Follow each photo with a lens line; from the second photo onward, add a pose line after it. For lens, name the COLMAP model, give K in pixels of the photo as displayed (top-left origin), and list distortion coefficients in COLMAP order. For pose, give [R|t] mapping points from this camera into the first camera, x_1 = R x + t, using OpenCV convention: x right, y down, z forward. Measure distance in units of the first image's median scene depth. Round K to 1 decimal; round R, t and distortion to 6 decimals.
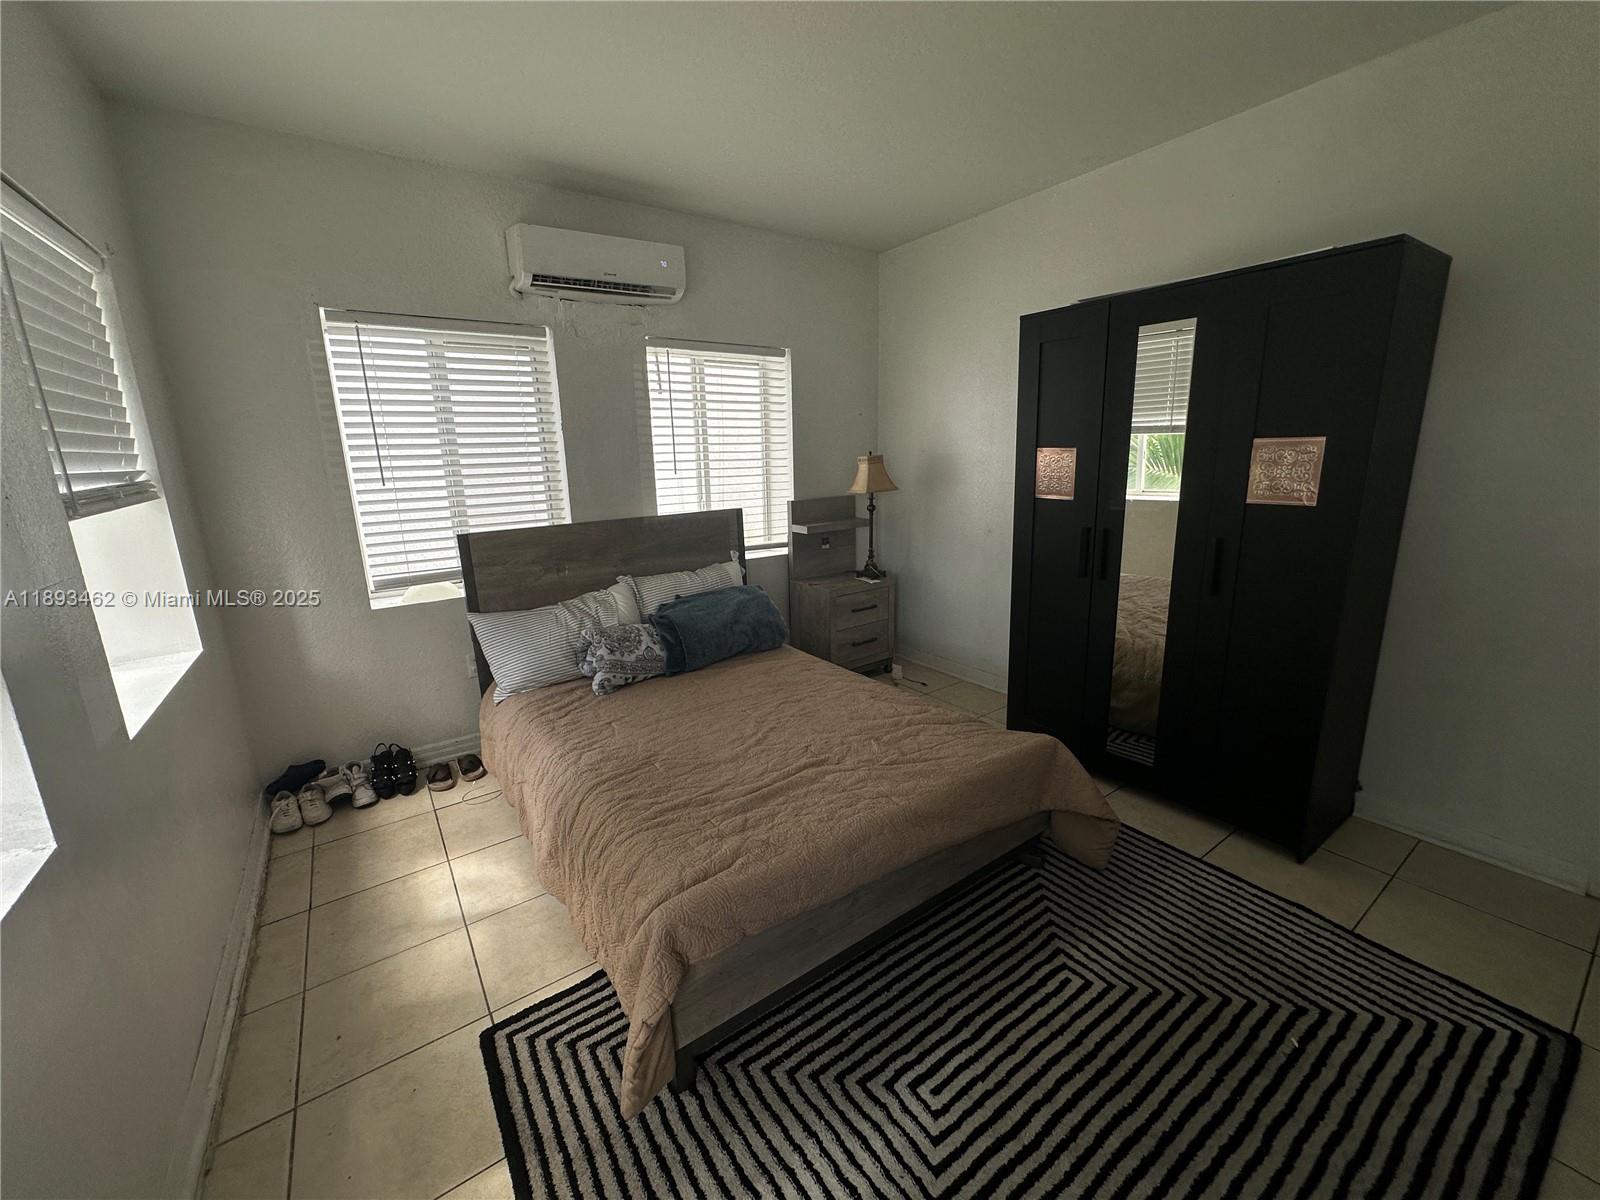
lens RADIAL K [[638.7, 0, 800.0], [0, 638.7, 598.6], [0, 0, 1]] dist [-0.000066, 0.000296]
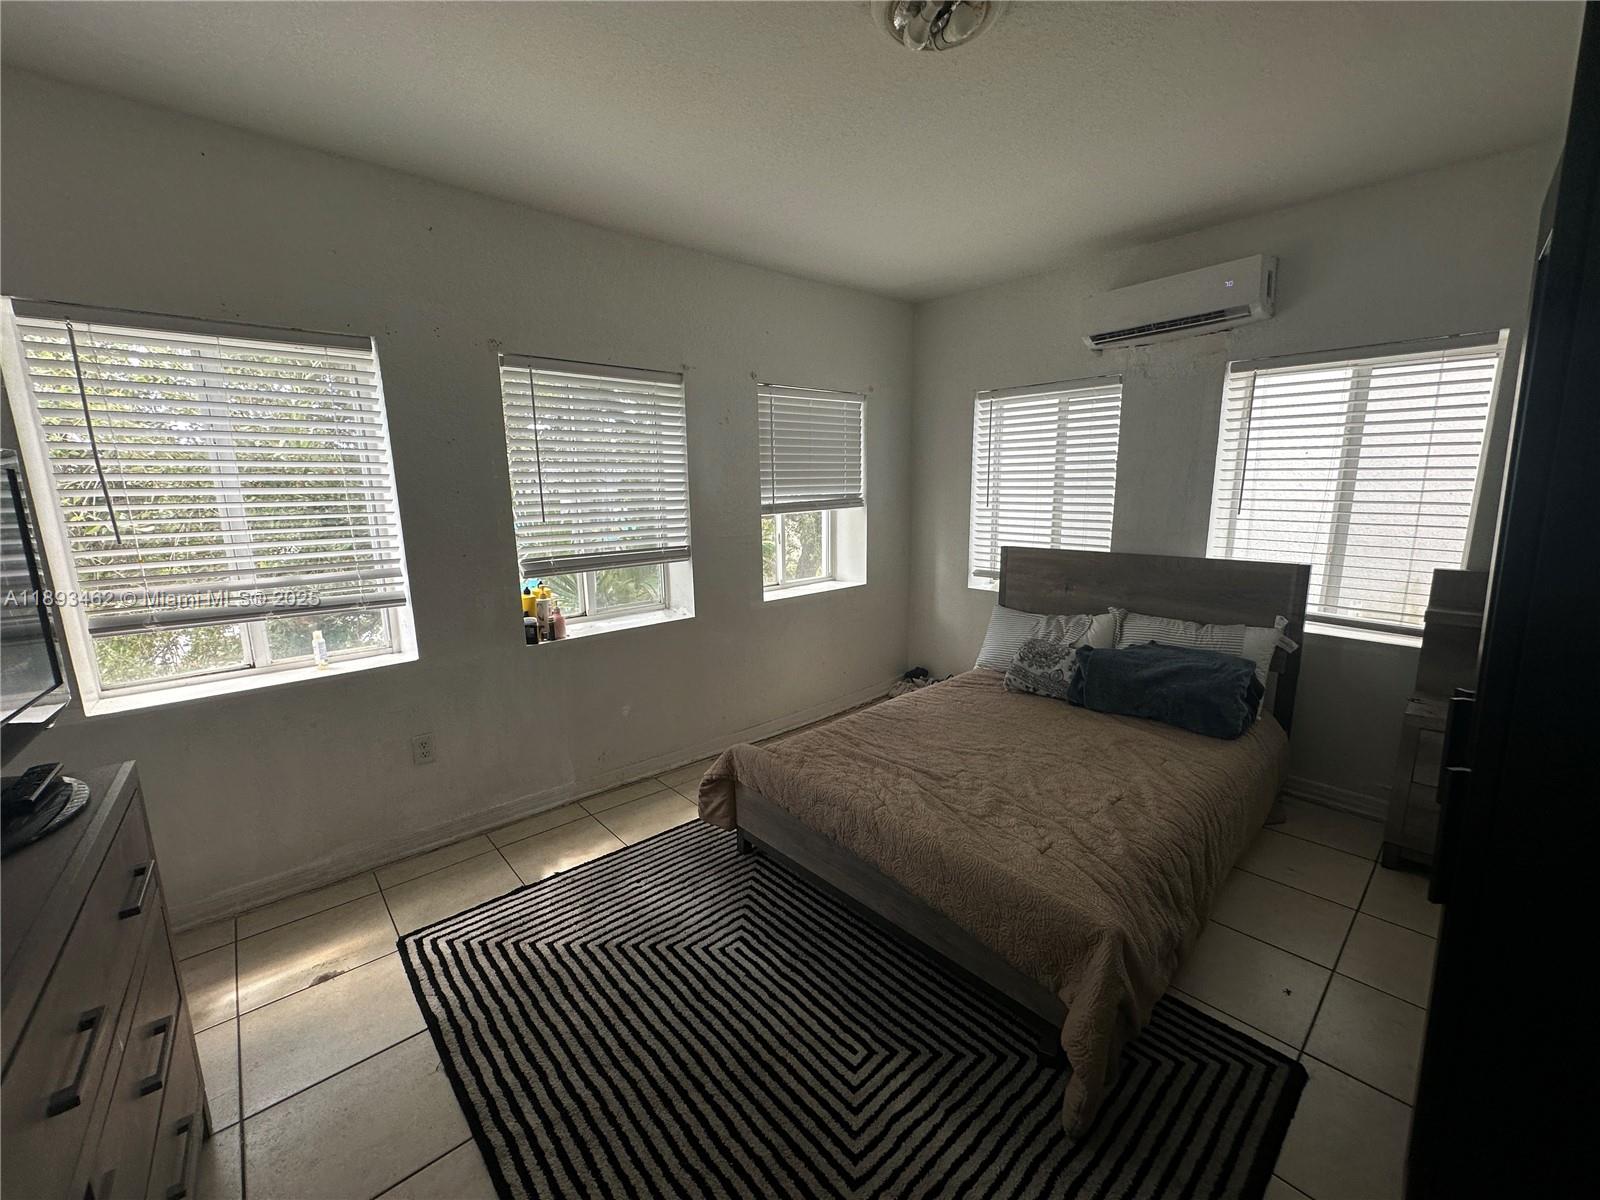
lens RADIAL K [[638.7, 0, 800.5], [0, 638.7, 596.8], [0, 0, 1]] dist [-0.000066, 0.000296]
pose [[0.118733, 0.201401, -0.972286, 0.736606], [-0.212090, 0.961758, 0.173320, -0.137215], [0.970010, 0.185633, 0.156908, 0.382790]]
